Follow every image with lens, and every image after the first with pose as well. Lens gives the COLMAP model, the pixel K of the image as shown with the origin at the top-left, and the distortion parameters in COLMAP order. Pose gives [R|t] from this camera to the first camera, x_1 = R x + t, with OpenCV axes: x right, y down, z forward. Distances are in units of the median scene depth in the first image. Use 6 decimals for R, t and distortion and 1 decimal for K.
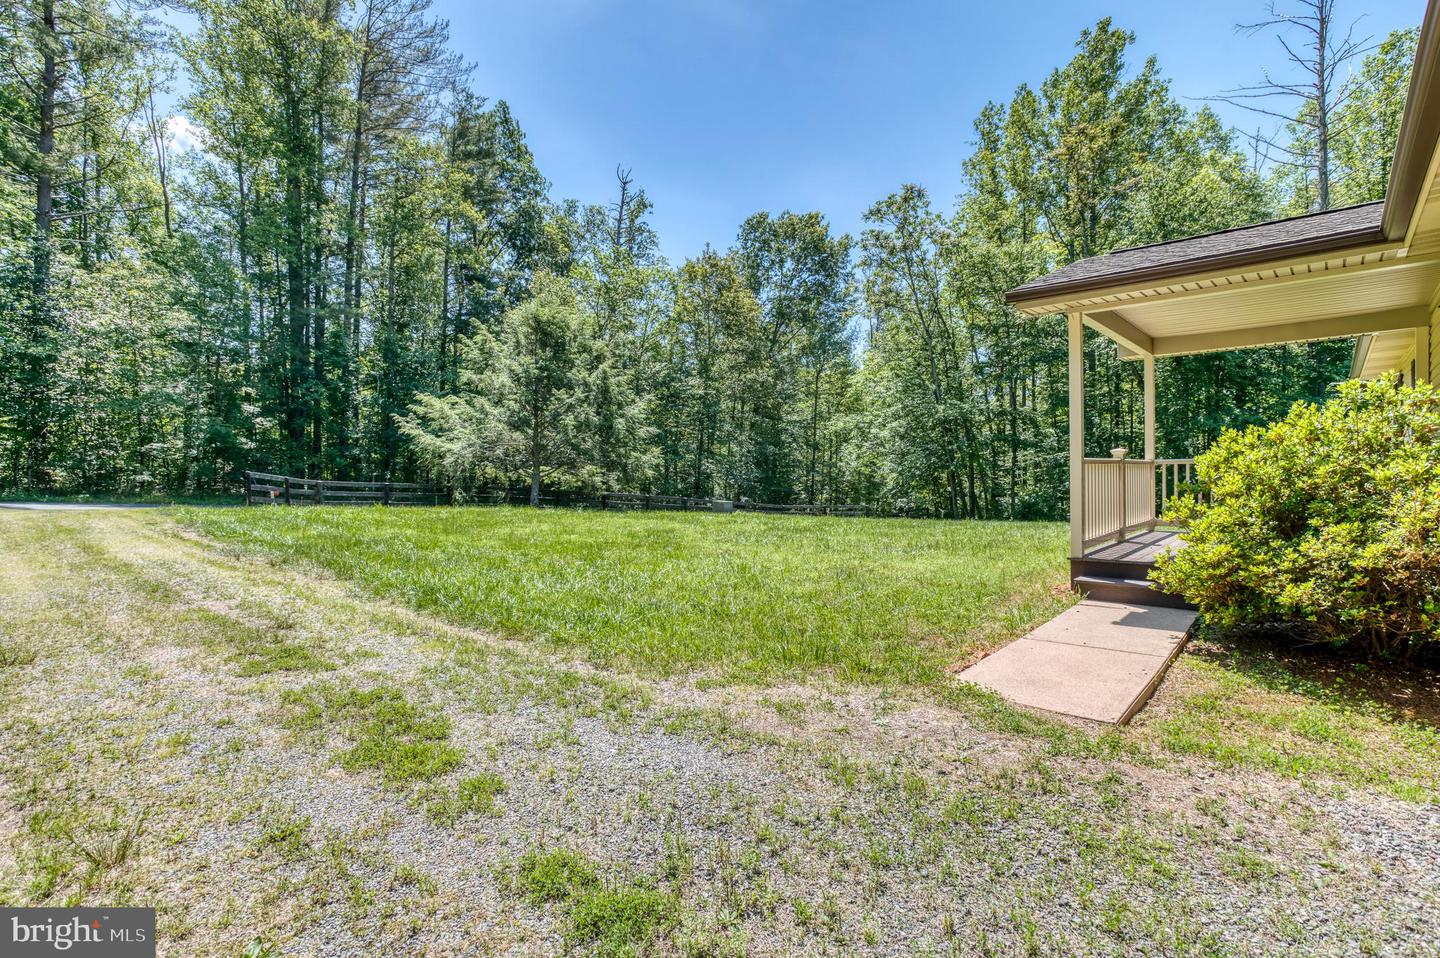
lens RADIAL K [[687.6, 0, 746.9], [0, 687.6, 470.1], [0, 0, 1]] dist [0.000378, 0.000341]
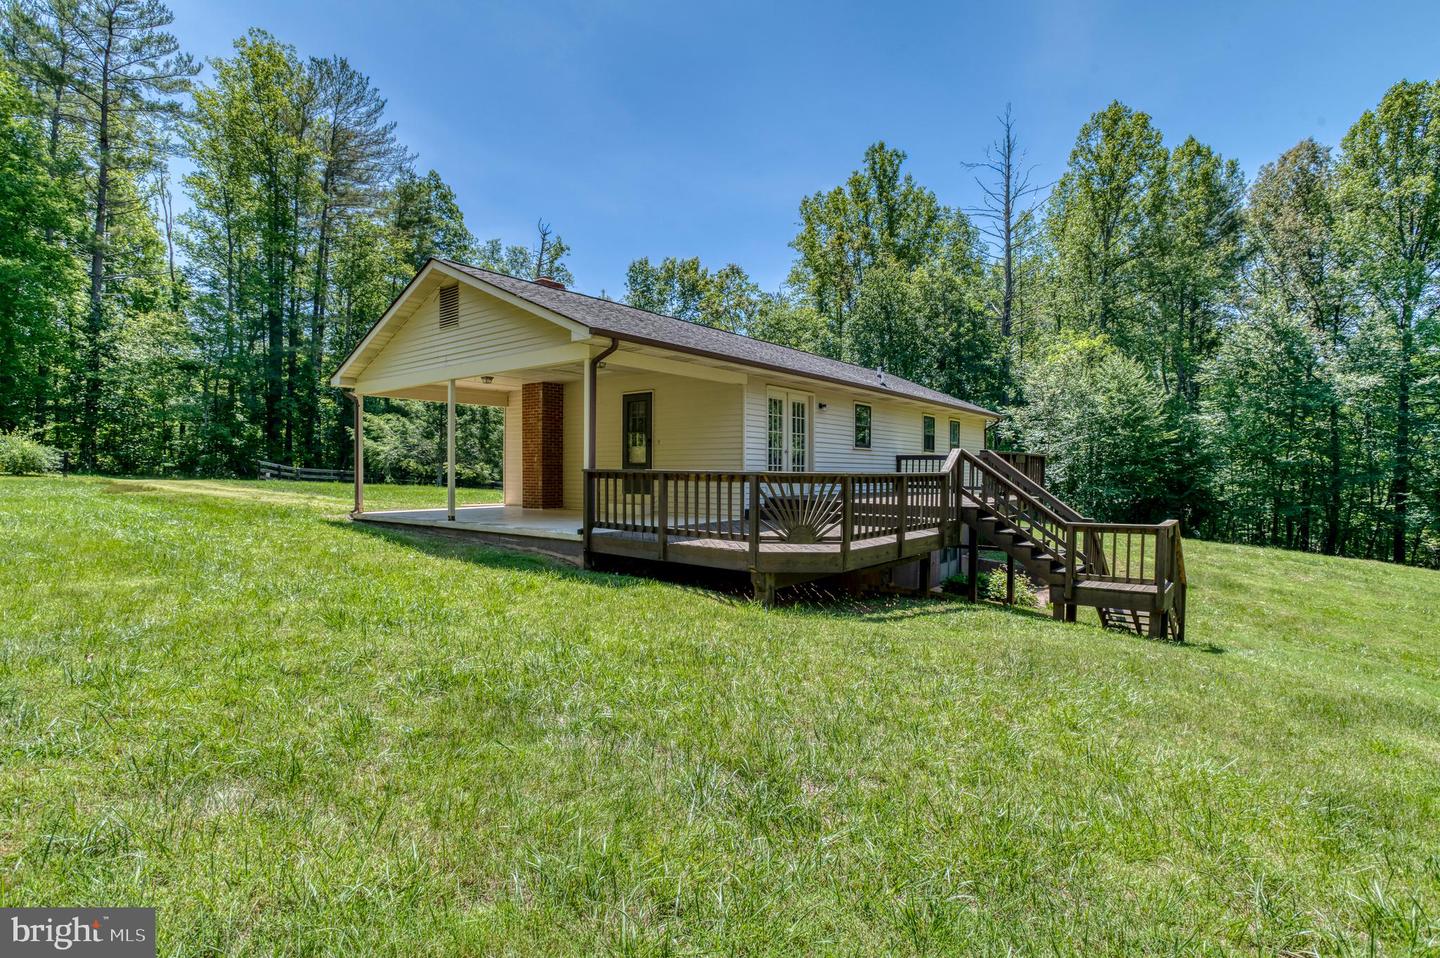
lens RADIAL K [[687.6, 0, 746.9], [0, 687.6, 470.1], [0, 0, 1]] dist [0.000378, 0.000341]
pose [[0.998713, 0.018161, 0.047350, 0.214634], [-0.018312, 0.999829, 0.002755, -0.003288], [-0.047292, -0.003619, 0.998875, -0.401876]]
